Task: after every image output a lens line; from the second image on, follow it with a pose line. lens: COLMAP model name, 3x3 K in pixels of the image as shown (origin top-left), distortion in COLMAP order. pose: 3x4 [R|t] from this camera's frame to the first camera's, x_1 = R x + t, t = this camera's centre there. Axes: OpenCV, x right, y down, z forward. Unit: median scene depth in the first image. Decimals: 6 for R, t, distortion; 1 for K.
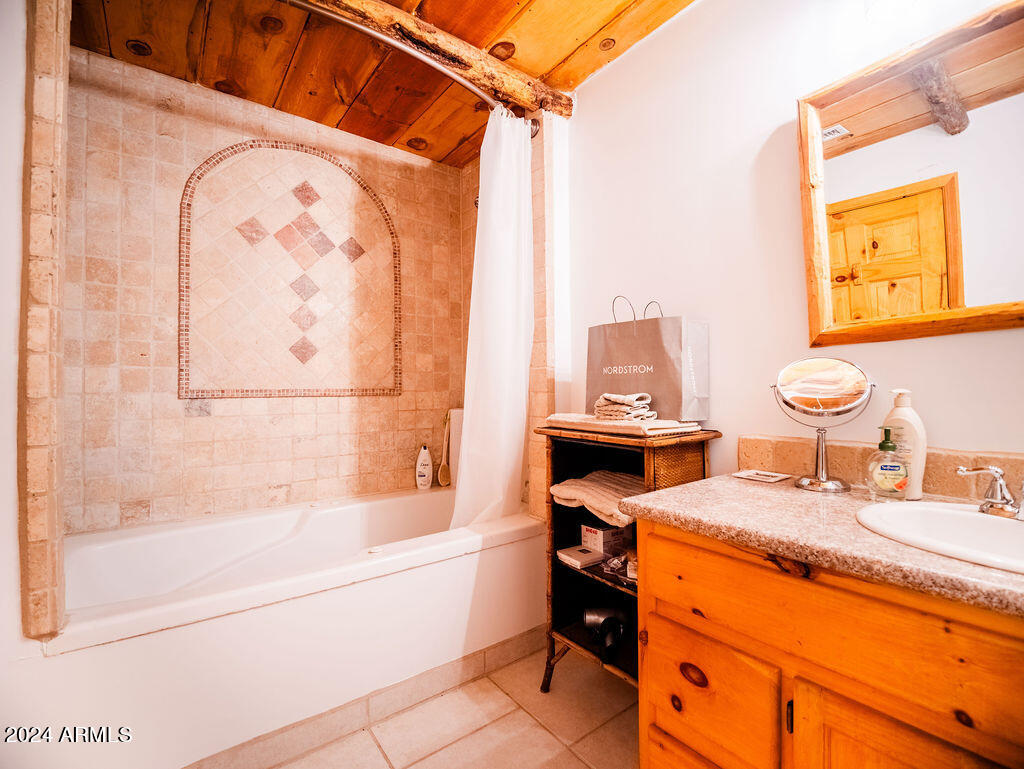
lens RADIAL K [[460.8, 0, 509.0], [0, 460.8, 385.1], [0, 0, 1]] dist [-0.000589, -0.000204]
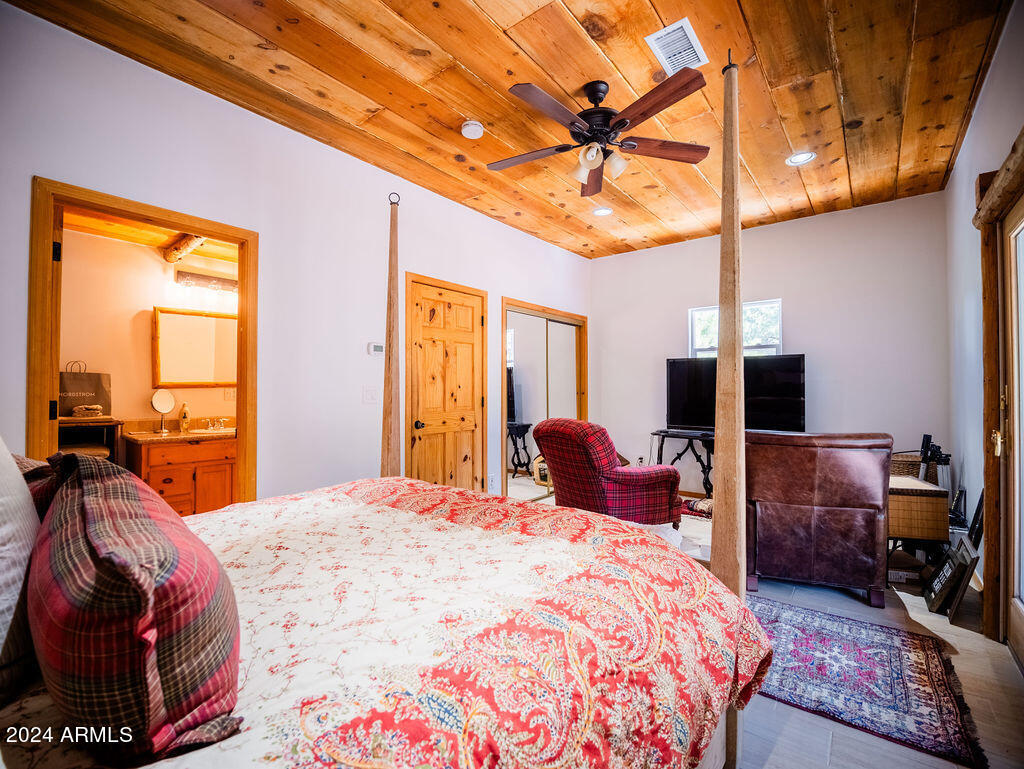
lens RADIAL K [[460.8, 0, 509.0], [0, 460.8, 385.1], [0, 0, 1]] dist [-0.000589, -0.000204]
pose [[-0.243850, 0.025199, 0.969486, -3.499276], [-0.011437, 0.999518, -0.028857, -0.054995], [-0.969746, -0.018125, -0.243444, -0.667745]]
